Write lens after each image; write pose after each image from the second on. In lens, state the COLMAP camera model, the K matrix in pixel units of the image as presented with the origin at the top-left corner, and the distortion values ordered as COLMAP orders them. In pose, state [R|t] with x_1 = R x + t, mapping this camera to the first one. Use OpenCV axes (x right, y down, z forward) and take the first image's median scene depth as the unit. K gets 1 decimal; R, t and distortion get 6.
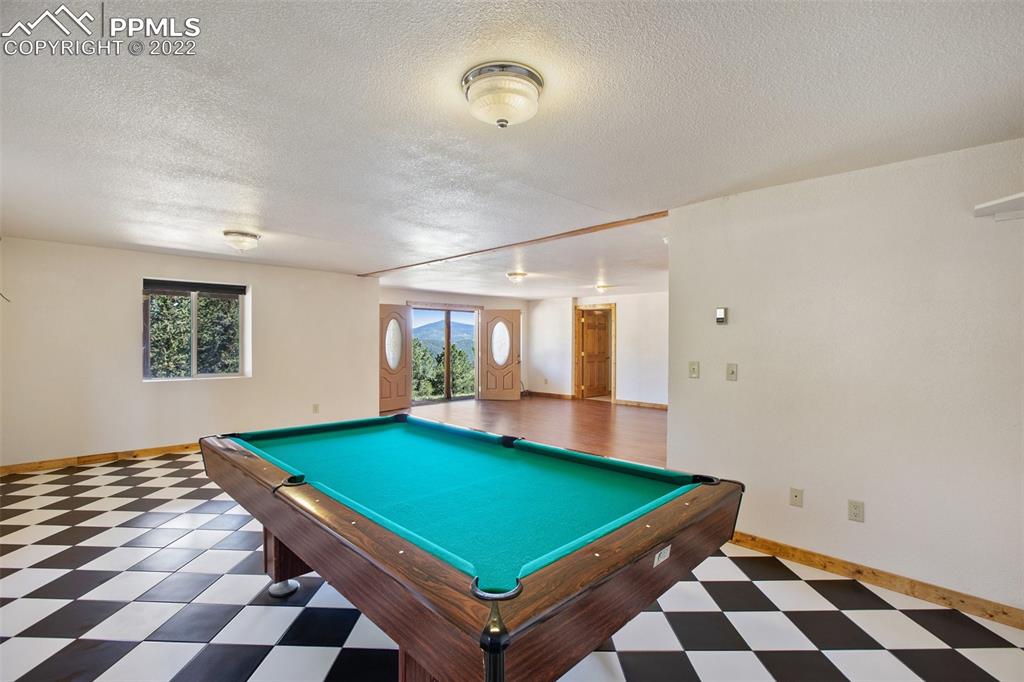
lens RADIAL K [[470.5, 0, 513.3], [0, 470.5, 340.6], [0, 0, 1]] dist [-0.003509, 0.000065]
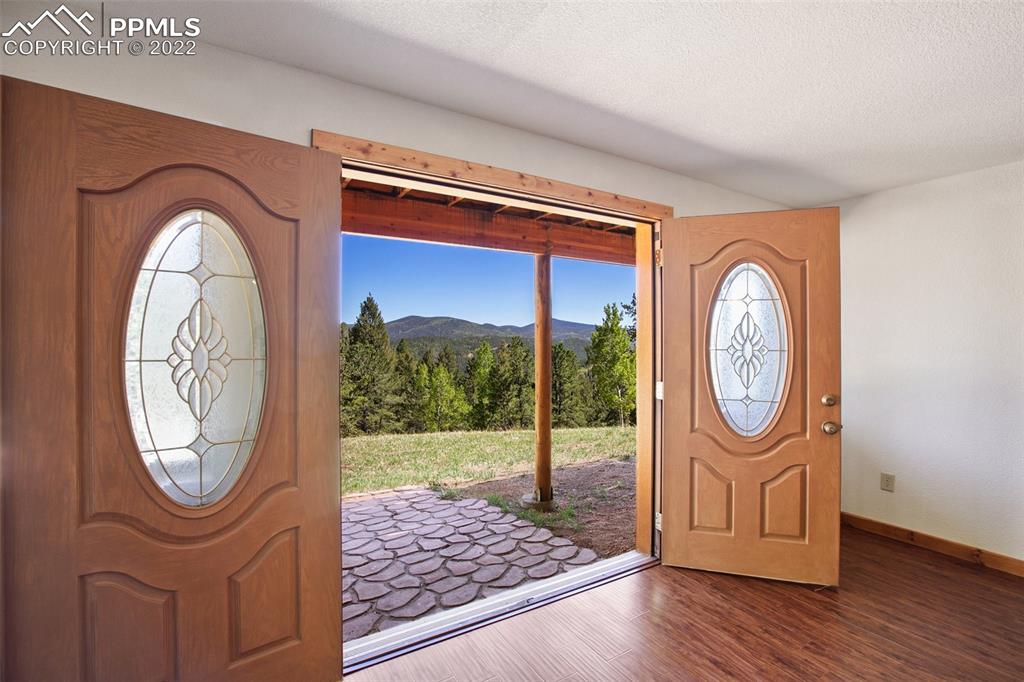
lens RADIAL K [[470.5, 0, 512.4], [0, 470.5, 340.9], [0, 0, 1]] dist [-0.003509, 0.000065]
pose [[0.974027, -0.000077, -0.226431, -0.021179], [0.000928, 0.999993, 0.003652, 0.000146], [0.226429, -0.003768, 0.974020, 0.167153]]
